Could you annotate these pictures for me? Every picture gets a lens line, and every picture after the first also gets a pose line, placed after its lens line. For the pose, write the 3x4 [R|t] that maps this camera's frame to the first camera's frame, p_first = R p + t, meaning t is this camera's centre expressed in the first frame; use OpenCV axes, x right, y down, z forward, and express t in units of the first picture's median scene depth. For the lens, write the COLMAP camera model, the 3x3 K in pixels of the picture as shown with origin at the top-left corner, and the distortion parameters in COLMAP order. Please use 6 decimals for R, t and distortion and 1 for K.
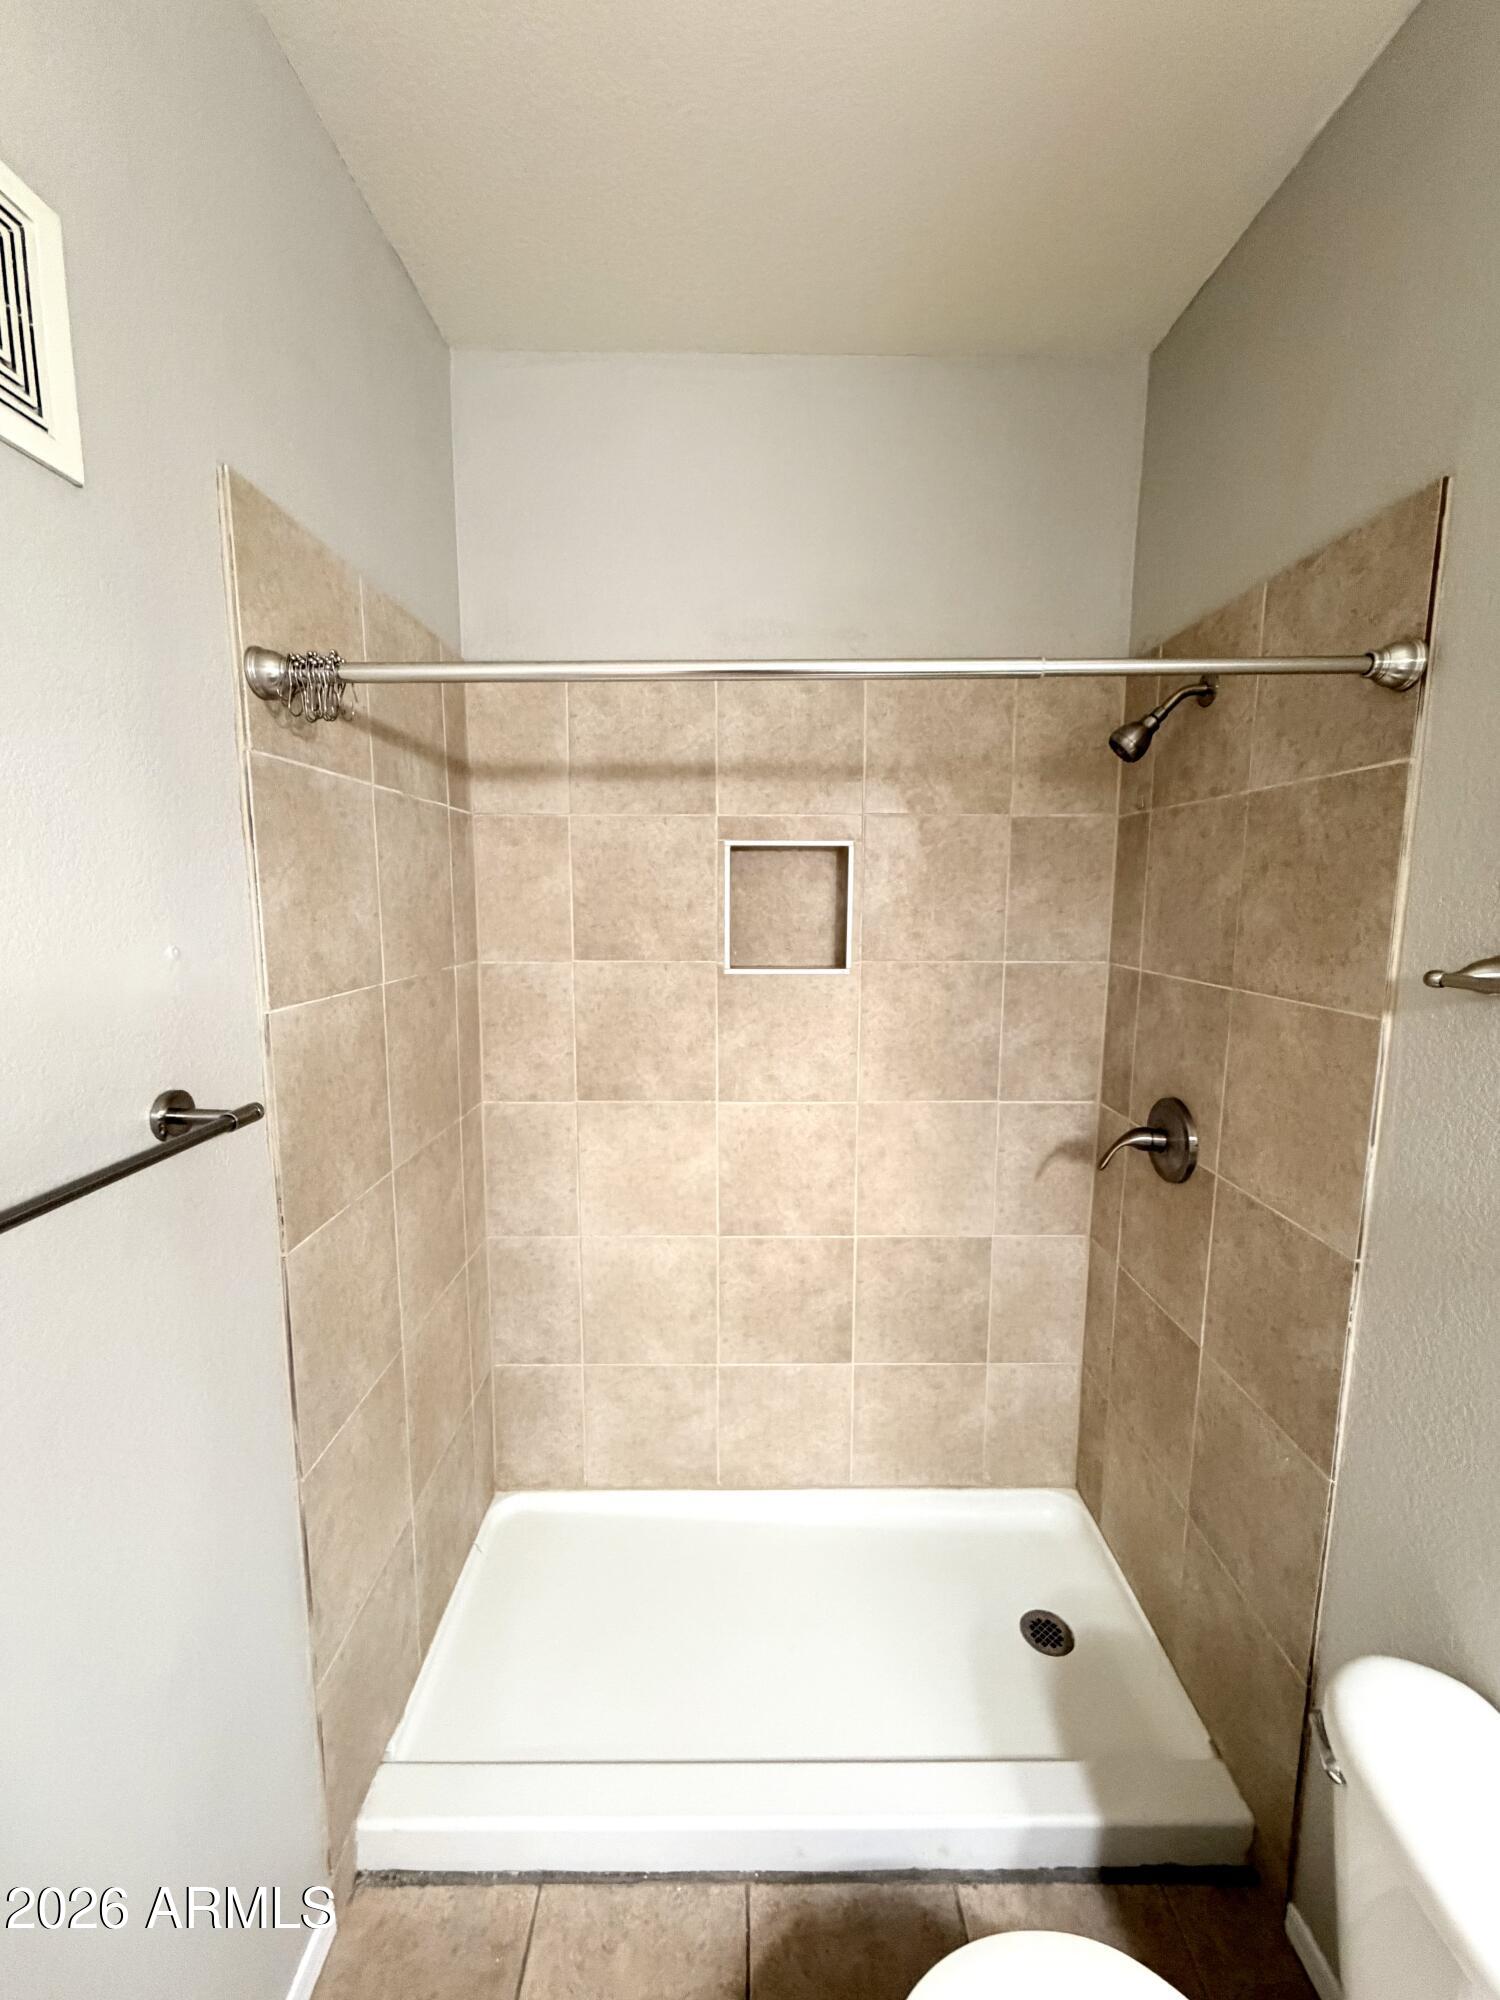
lens RADIAL K [[797.7, 0, 750.4], [0, 797.7, 999.9], [0, 0, 1]] dist [-0.000711, 0.000075]
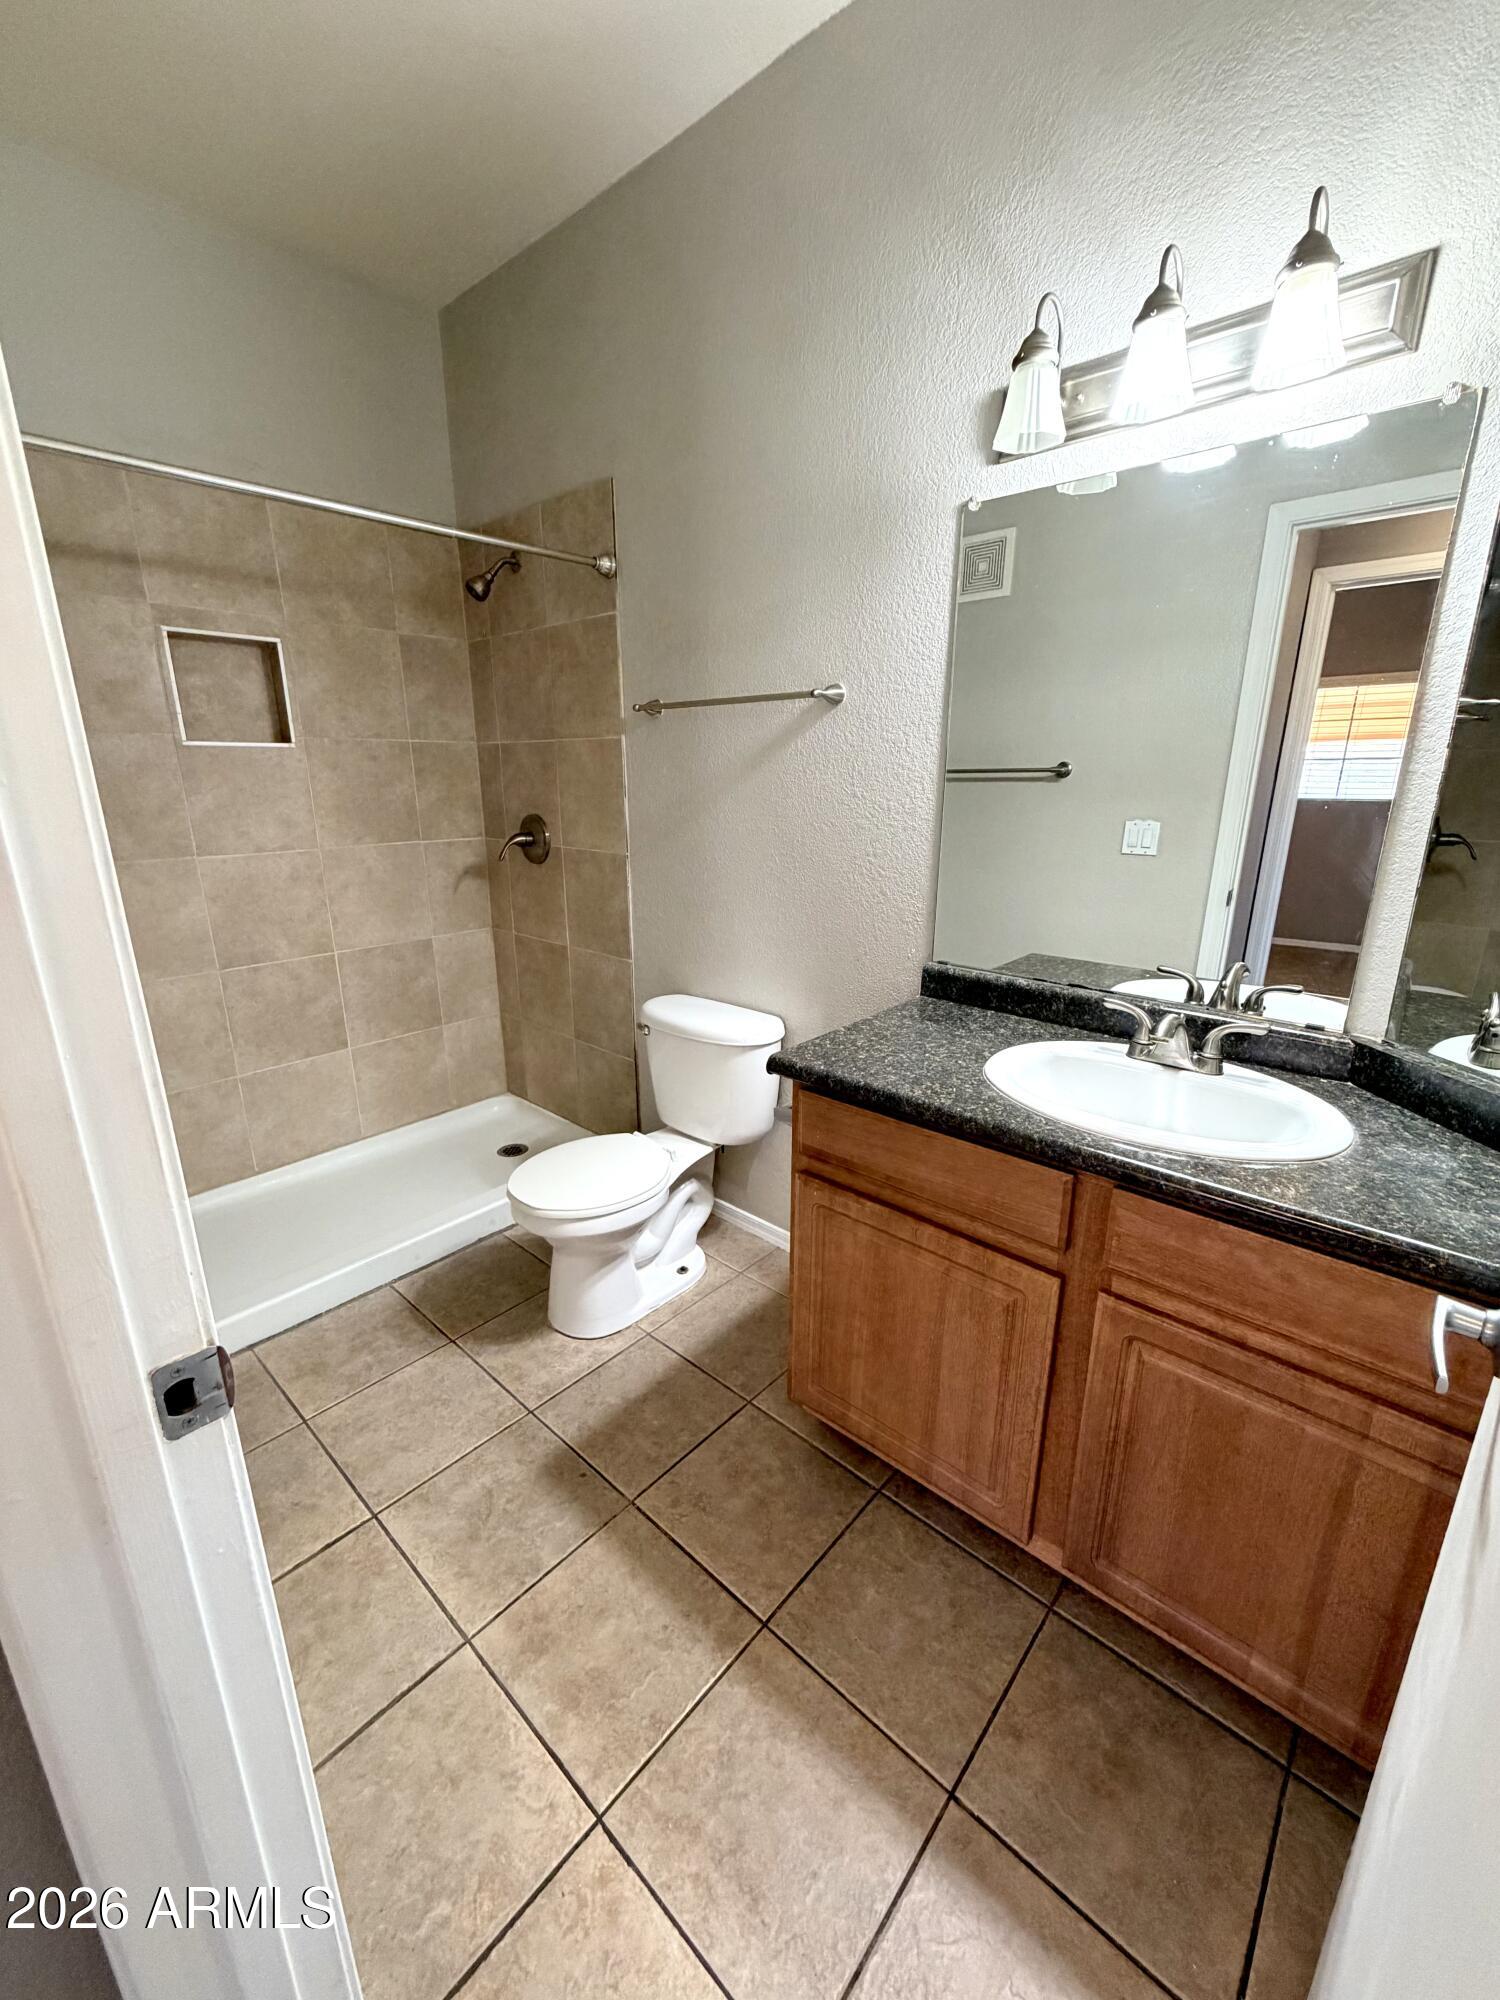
lens RADIAL K [[797.7, 0, 750.8], [0, 797.7, 998.4], [0, 0, 1]] dist [-0.000711, 0.000075]
pose [[0.671503, -0.205839, 0.711839, -0.392887], [0.100857, 0.977092, 0.187398, 0.201478], [-0.734106, -0.054045, 0.676881, -0.455419]]
